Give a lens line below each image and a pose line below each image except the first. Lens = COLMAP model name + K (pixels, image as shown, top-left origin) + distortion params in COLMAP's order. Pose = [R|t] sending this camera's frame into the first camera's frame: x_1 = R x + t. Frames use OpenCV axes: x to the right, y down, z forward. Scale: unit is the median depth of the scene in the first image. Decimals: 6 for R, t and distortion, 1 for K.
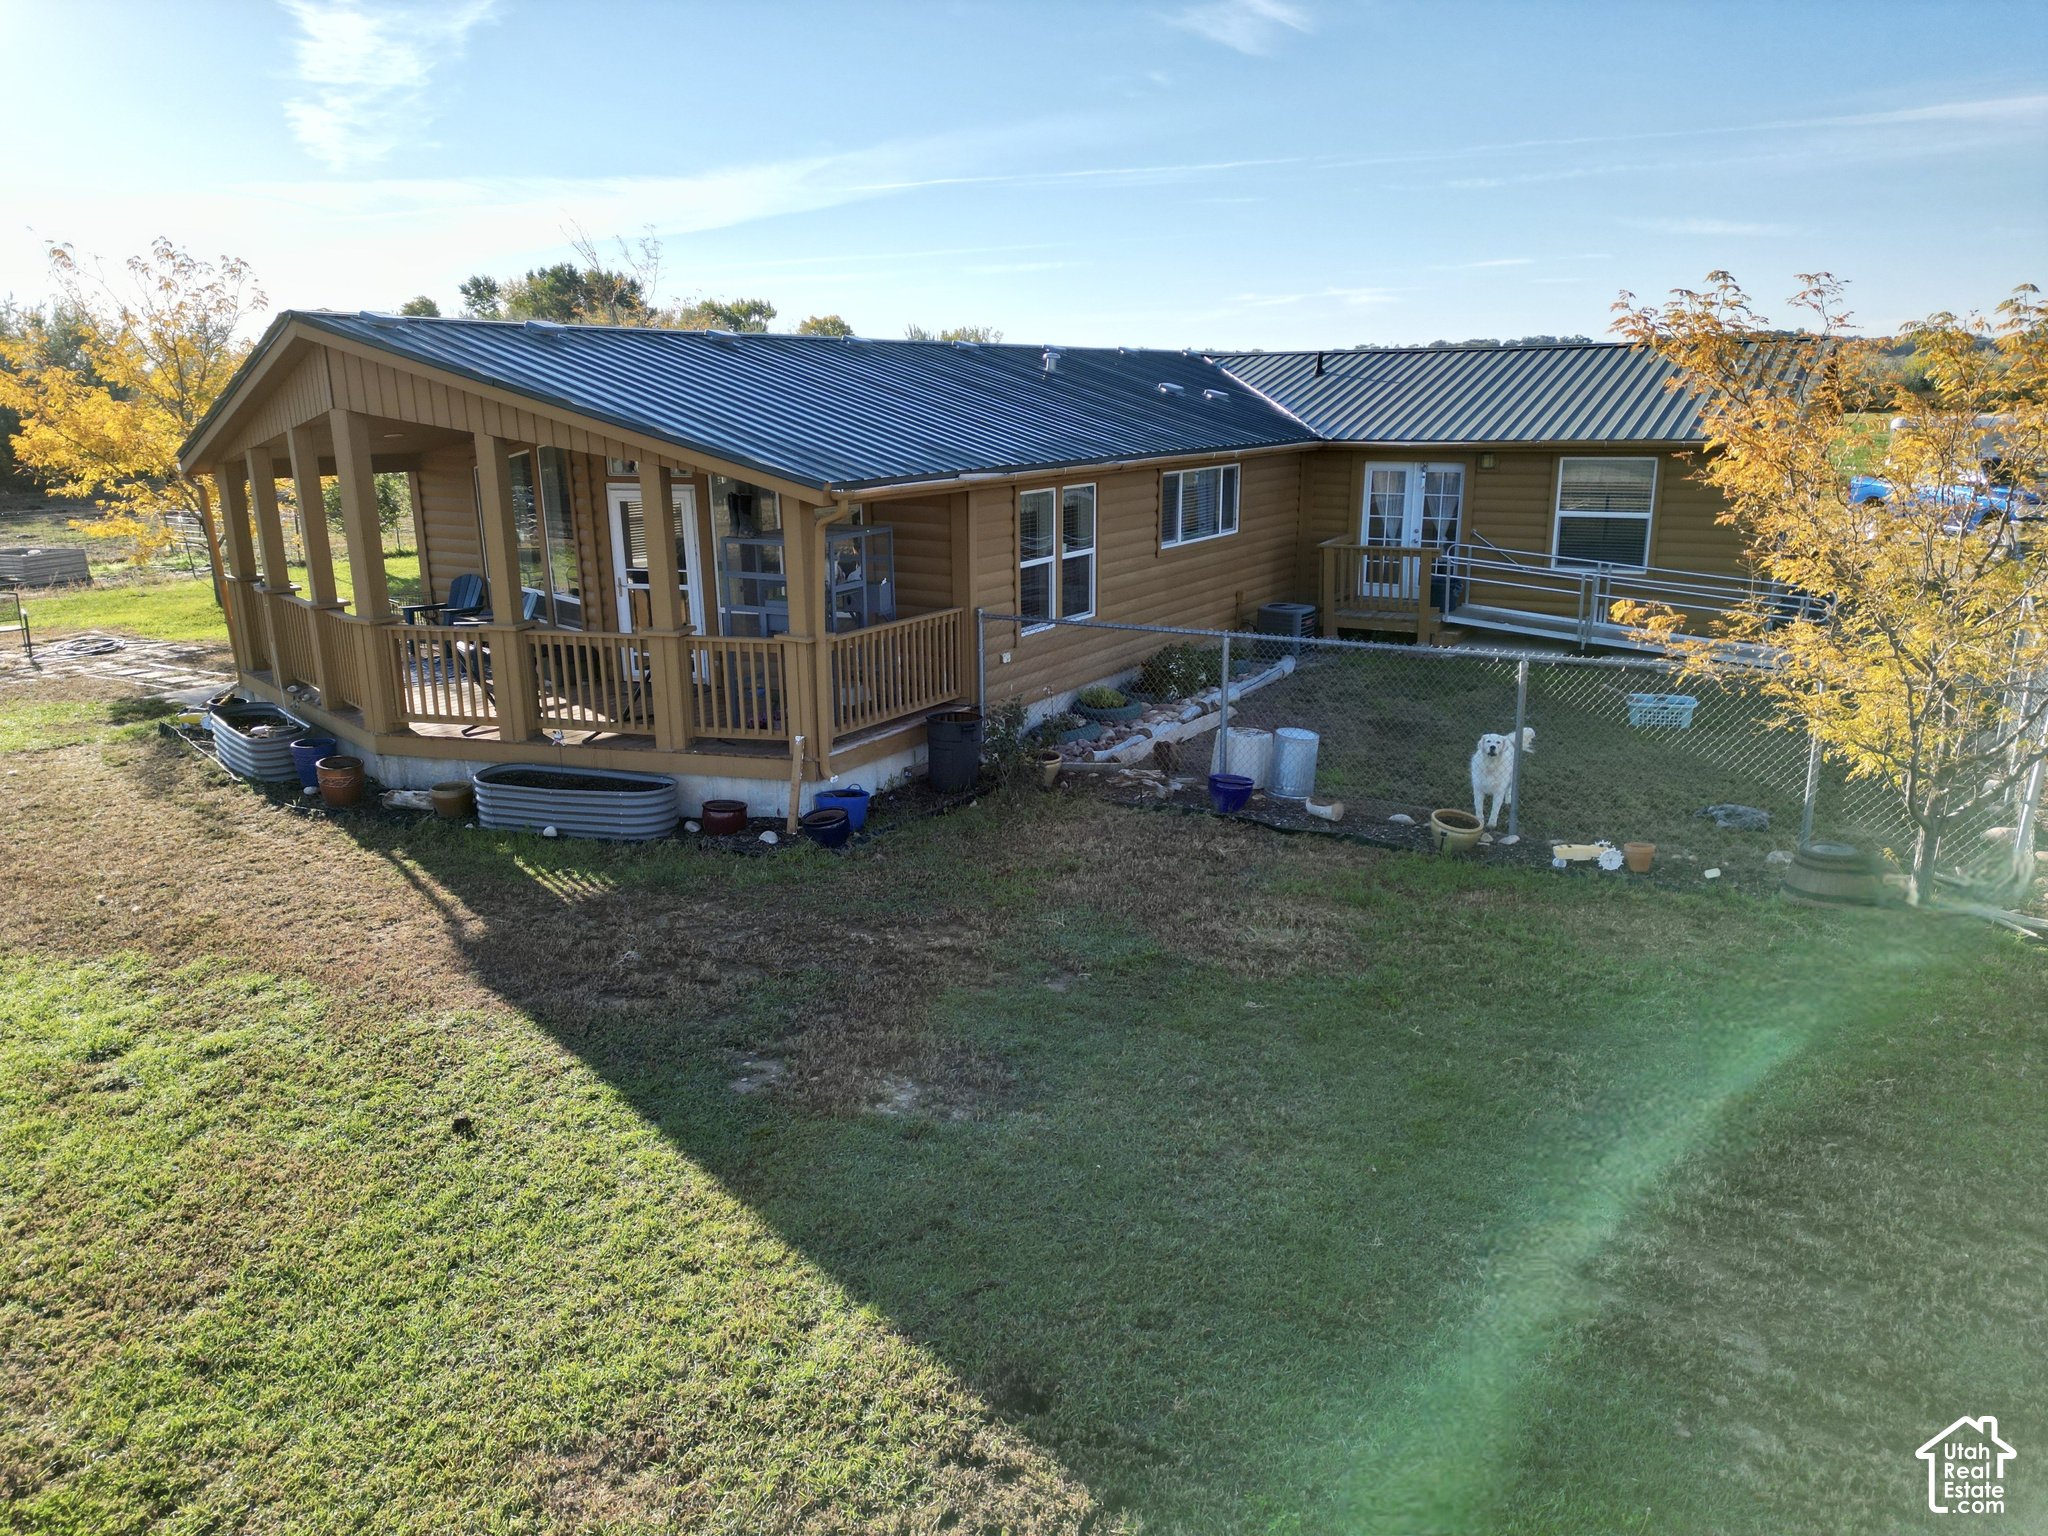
lens RADIAL K [[1424.1, 0, 1022.2], [0, 1424.1, 759.8], [0, 0, 1]] dist [0.080507, -0.073398]
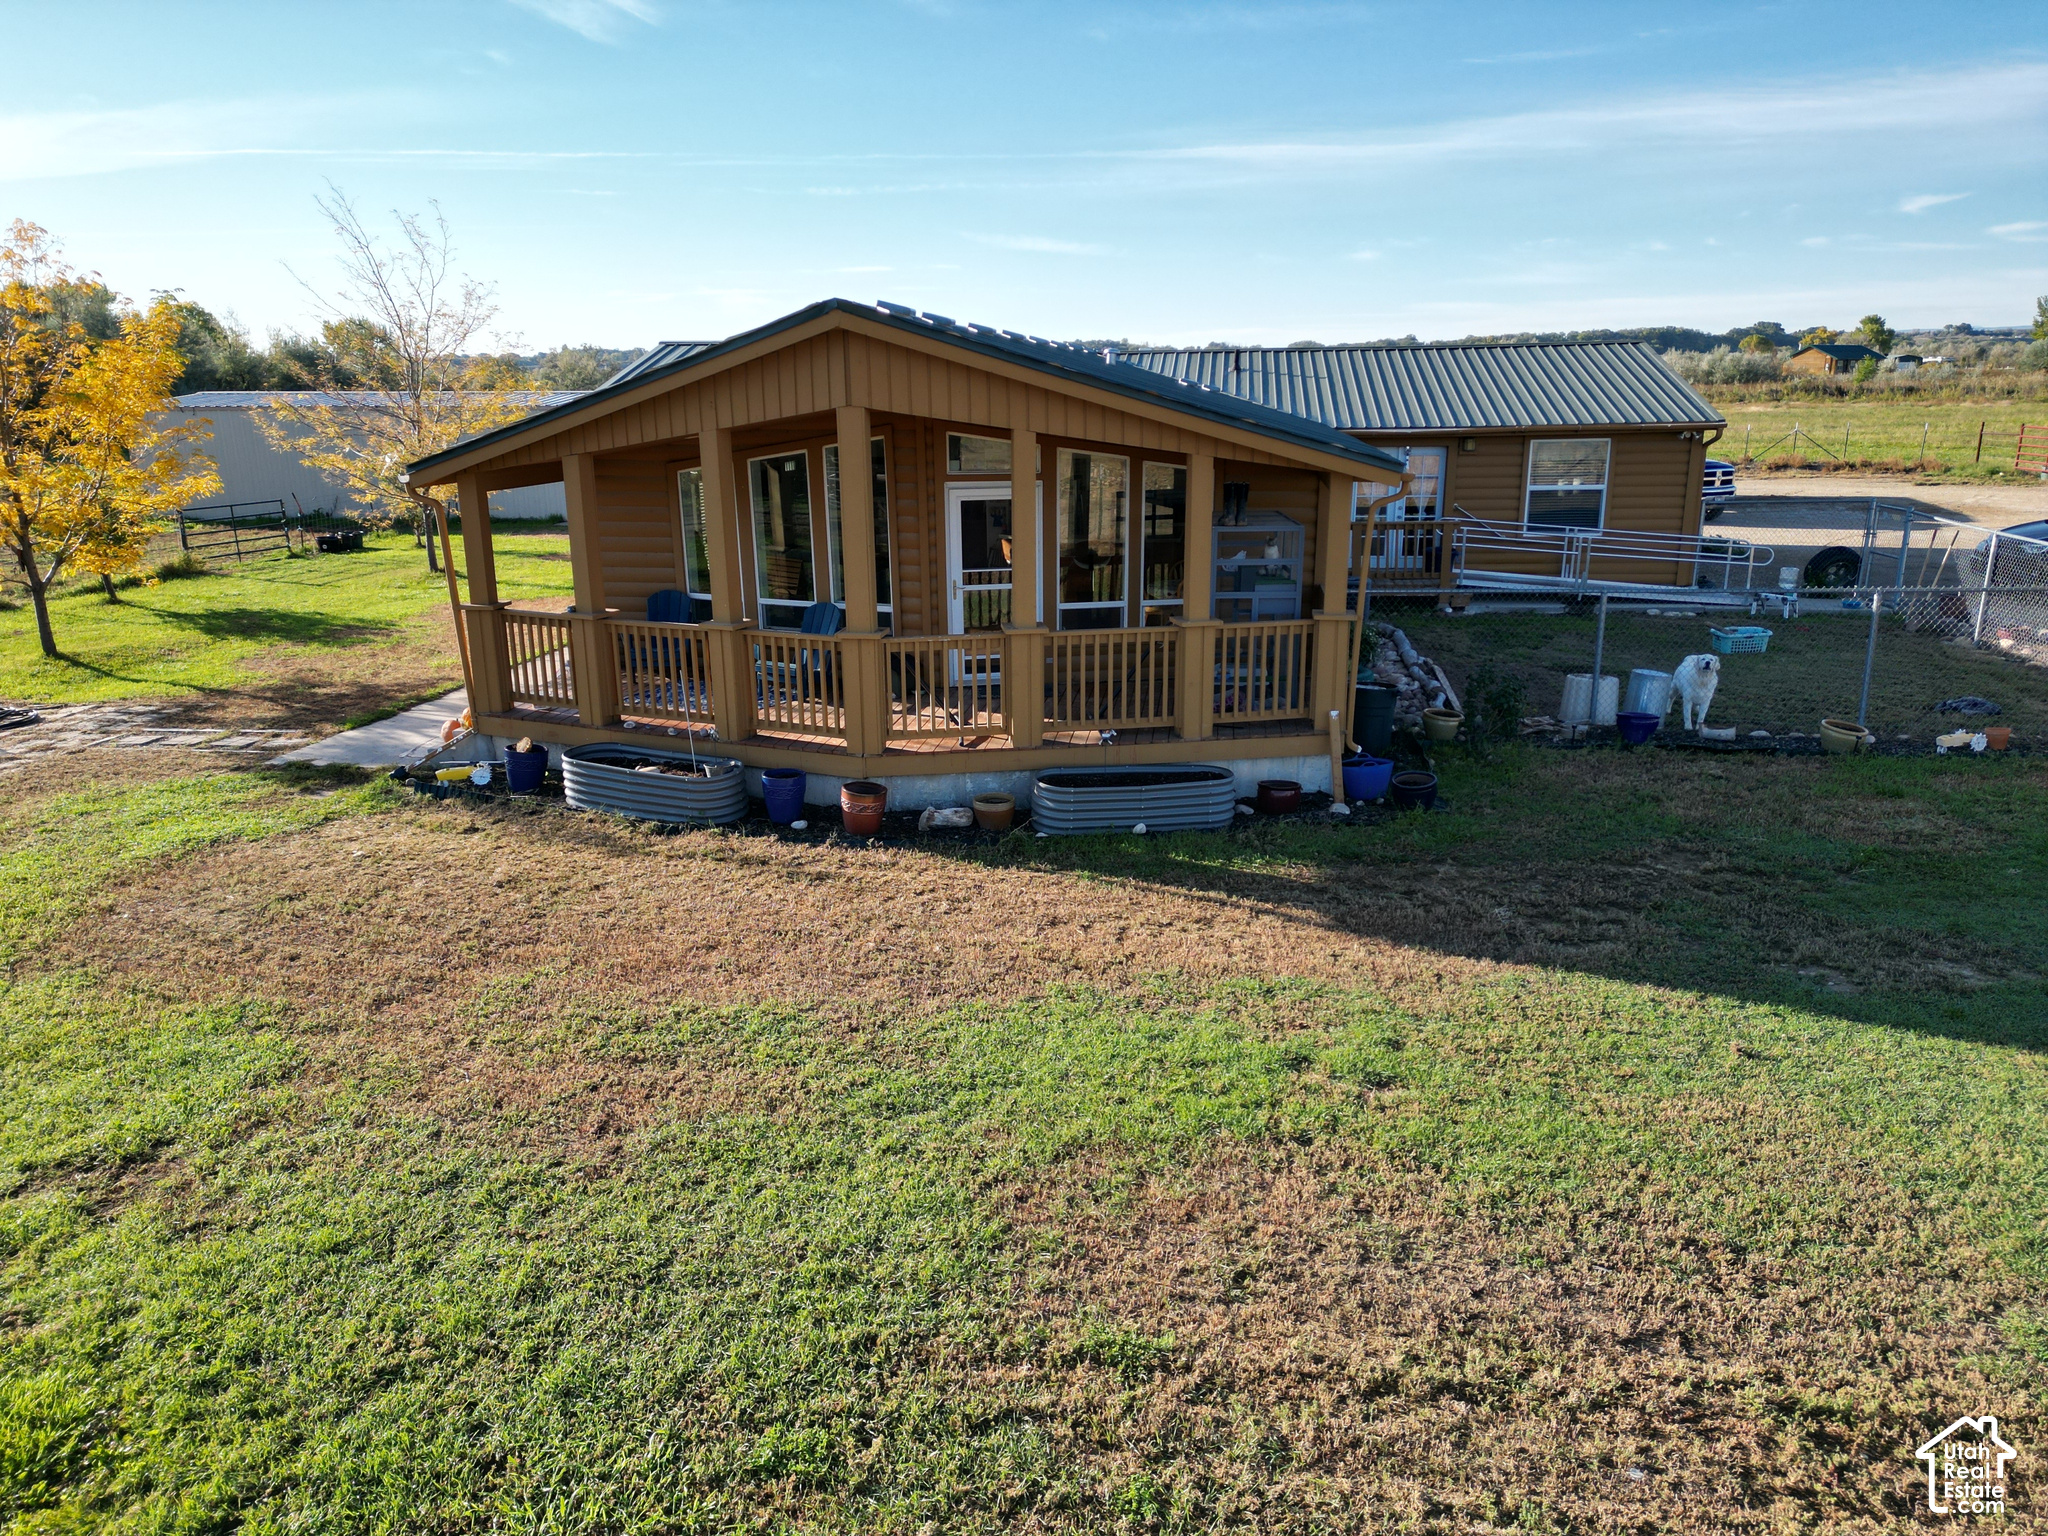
lens RADIAL K [[1424.1, 0, 1008.2], [0, 1424.1, 768.1], [0, 0, 1]] dist [0.080507, -0.073398]
pose [[0.915540, -0.104718, 0.388356, -0.515471], [0.102365, 0.994386, 0.026808, -0.018087], [-0.388983, 0.015210, 0.921120, 0.083607]]
